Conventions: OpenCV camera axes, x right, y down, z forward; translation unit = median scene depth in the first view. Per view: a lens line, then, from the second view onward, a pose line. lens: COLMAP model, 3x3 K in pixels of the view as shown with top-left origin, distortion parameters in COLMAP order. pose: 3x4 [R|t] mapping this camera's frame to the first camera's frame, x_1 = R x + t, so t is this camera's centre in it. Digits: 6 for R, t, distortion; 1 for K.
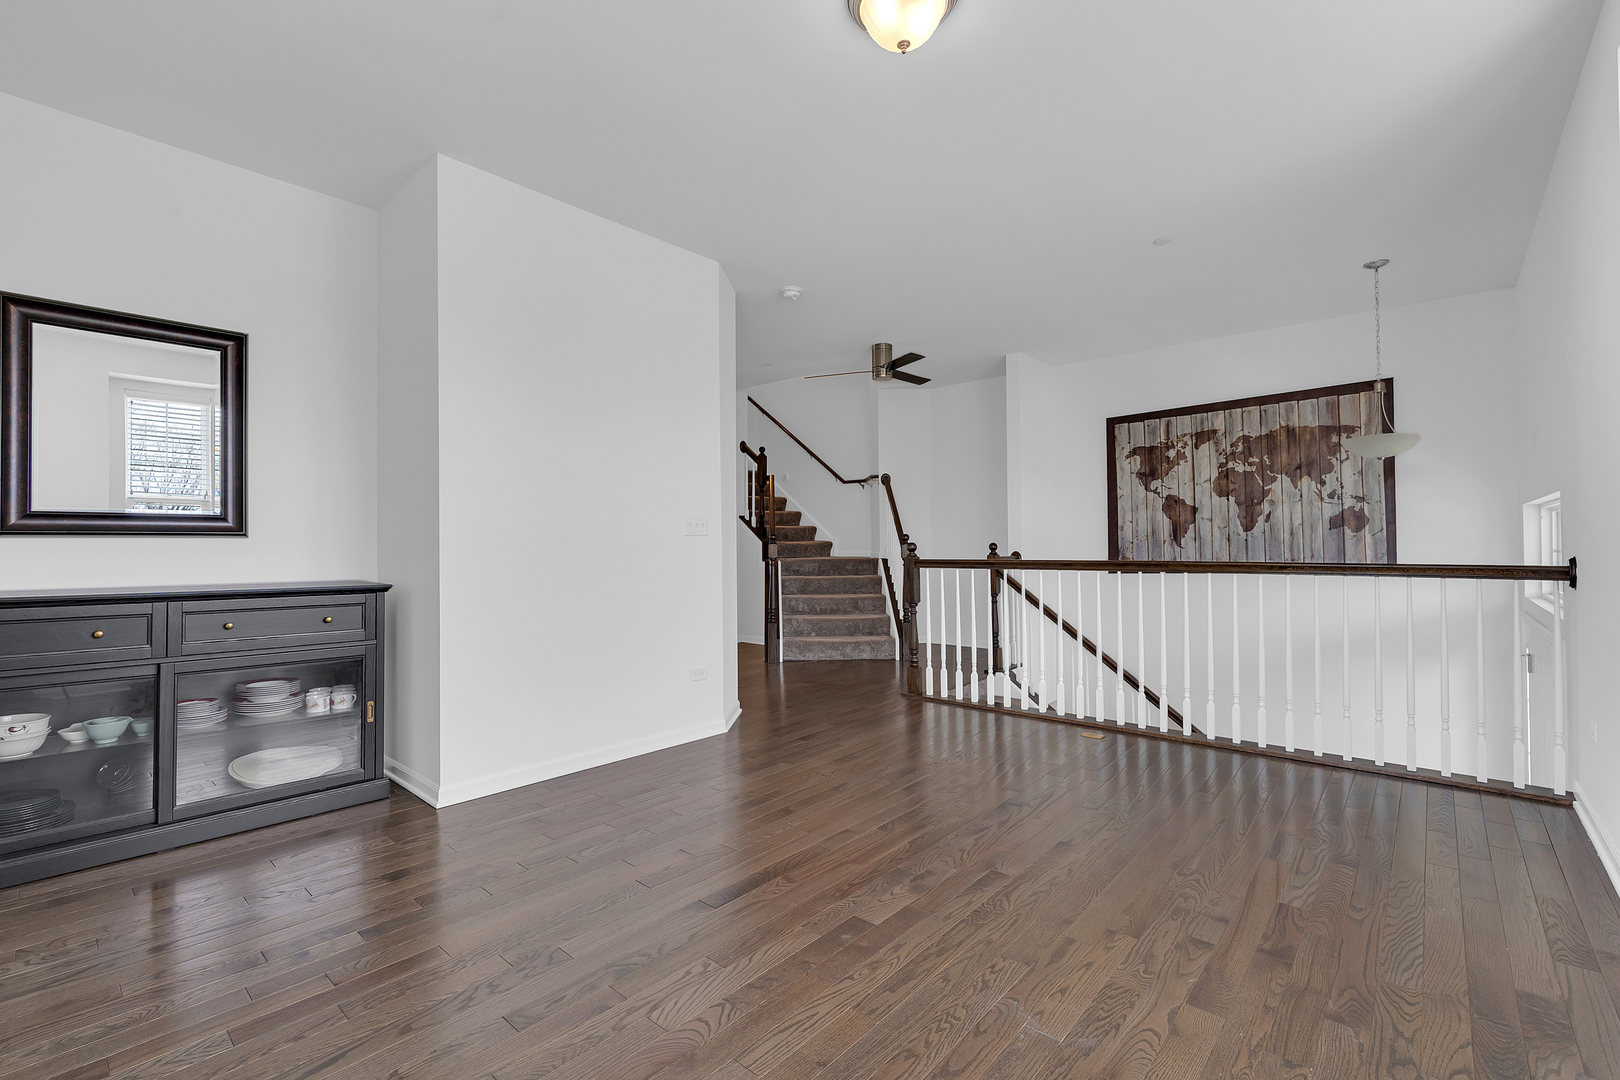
lens RADIAL K [[718.3, 0, 818.0], [0, 718.3, 547.7], [0, 0, 1]] dist [-0.004488, -0.000320]
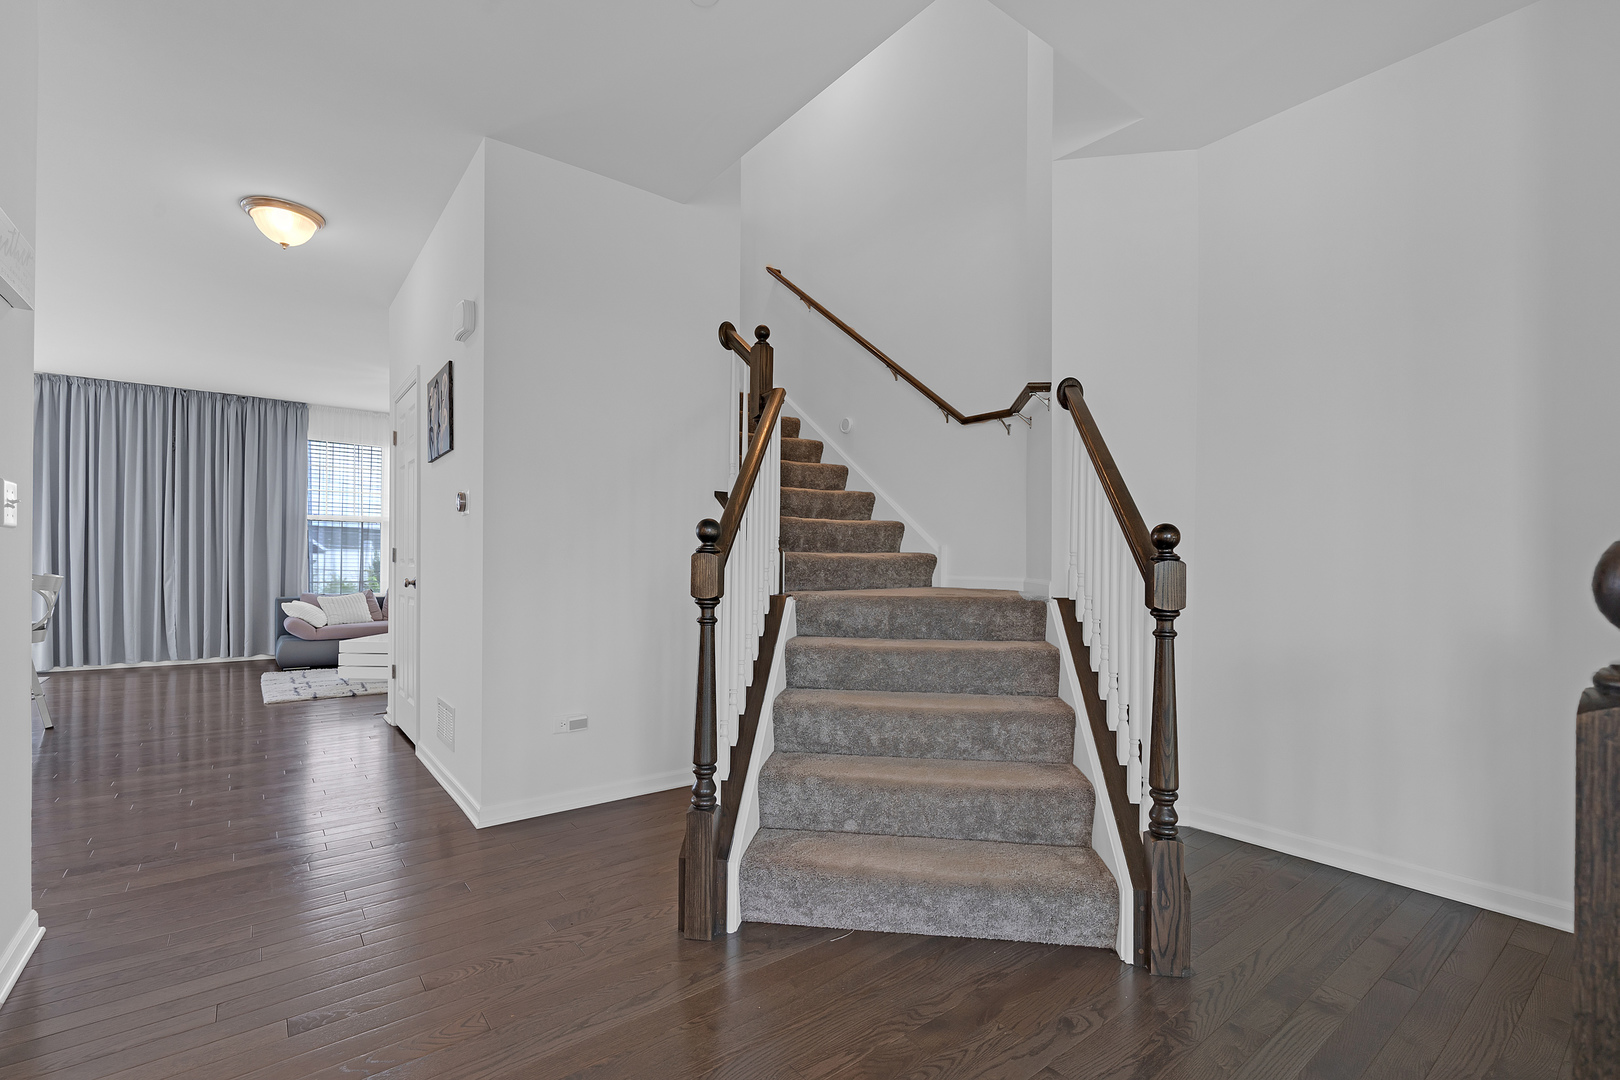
lens RADIAL K [[727.4, 0, 807.6], [0, 727.4, 565.4], [0, 0, 1]] dist [-0.002524, 0.000021]
pose [[0.979790, 0.013229, -0.199591, 0.048131], [-0.013254, 0.999911, 0.001212, -0.001448], [0.199590, 0.001457, 0.979878, 0.800984]]
